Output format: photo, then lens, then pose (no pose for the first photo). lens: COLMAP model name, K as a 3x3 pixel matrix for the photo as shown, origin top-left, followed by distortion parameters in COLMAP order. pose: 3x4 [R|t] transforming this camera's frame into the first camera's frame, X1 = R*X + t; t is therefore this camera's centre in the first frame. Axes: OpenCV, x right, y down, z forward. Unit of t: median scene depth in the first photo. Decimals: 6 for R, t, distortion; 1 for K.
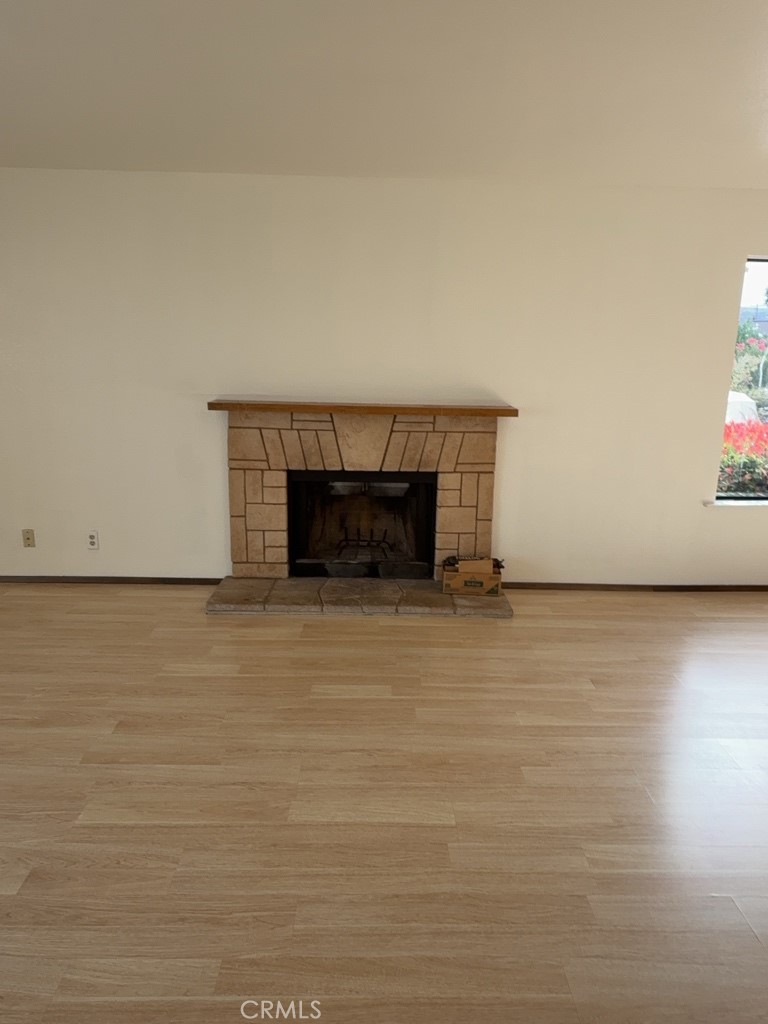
lens RADIAL K [[690.2, 0, 384.1], [0, 690.2, 514.6], [0, 0, 1]] dist [0.001639, -0.001650]
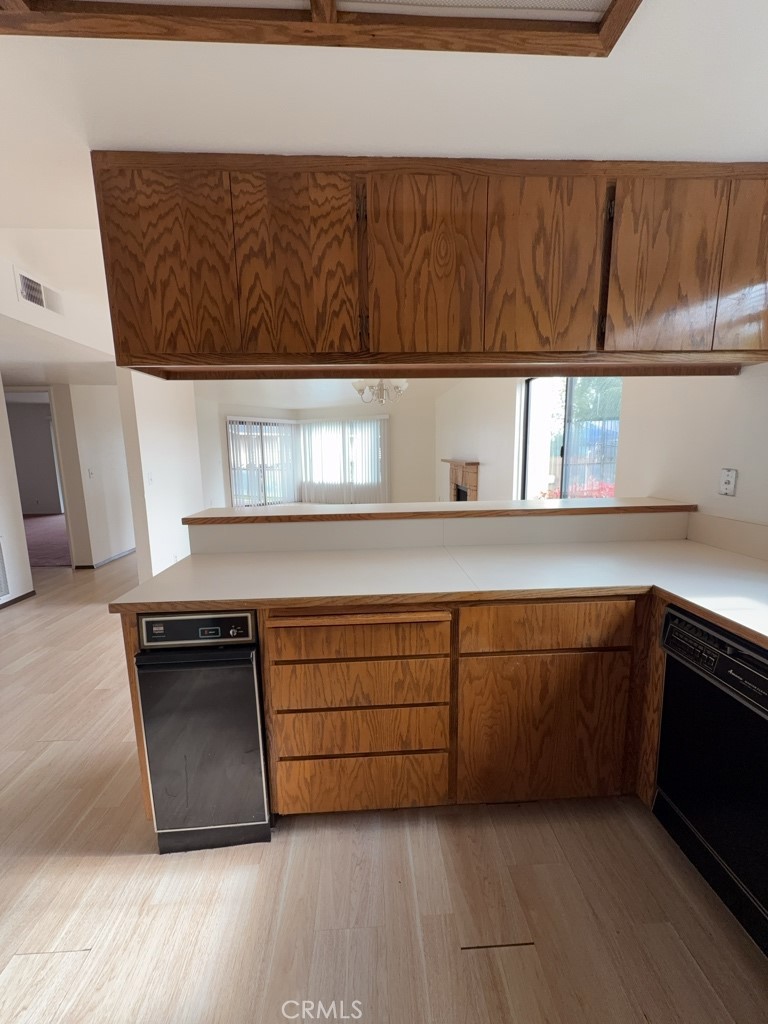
lens RADIAL K [[406.7, 0, 384.0], [0, 406.7, 512.0], [0, 0, 1]] dist [-0.000747, 0.000043]
pose [[0.037772, 0.132195, -0.990504, 1.533259], [-0.216762, 0.968694, 0.121018, -0.091058], [0.975493, 0.210132, 0.065245, 0.636601]]
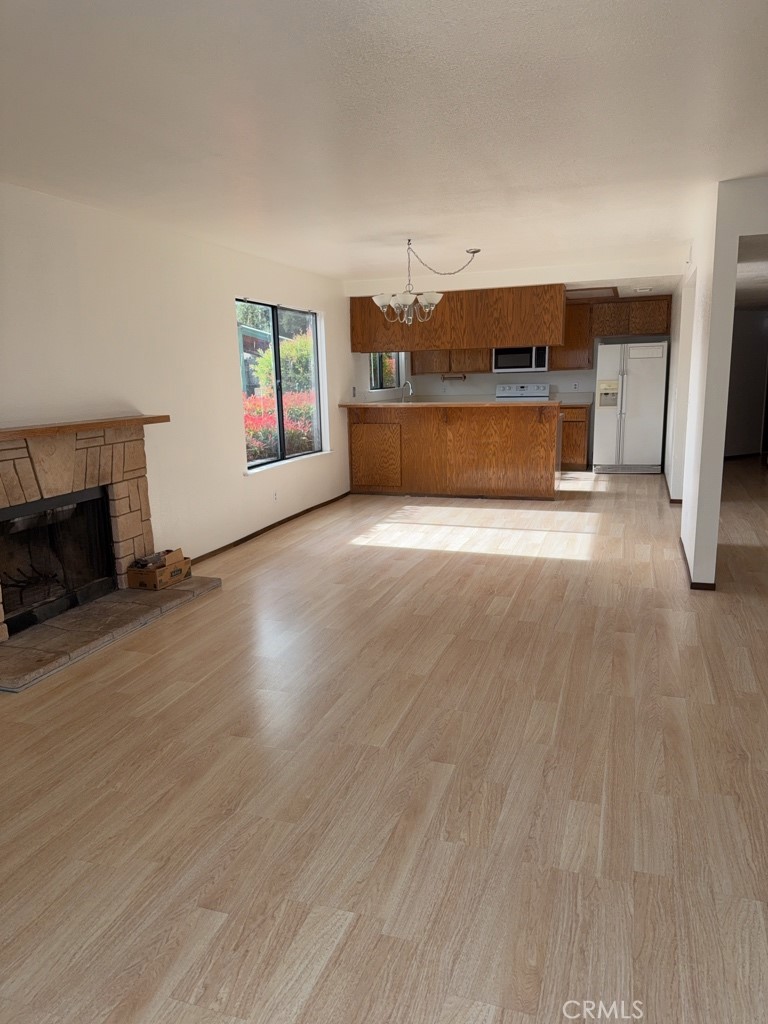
lens RADIAL K [[714.6, 0, 372.4], [0, 714.6, 531.3], [0, 0, 1]] dist [0.079672, -0.002603]
pose [[0.344721, -0.230730, 0.909907, -0.798982], [0.250370, 0.956807, 0.147769, -0.056445], [-0.904700, 0.176874, 0.387599, 0.241999]]
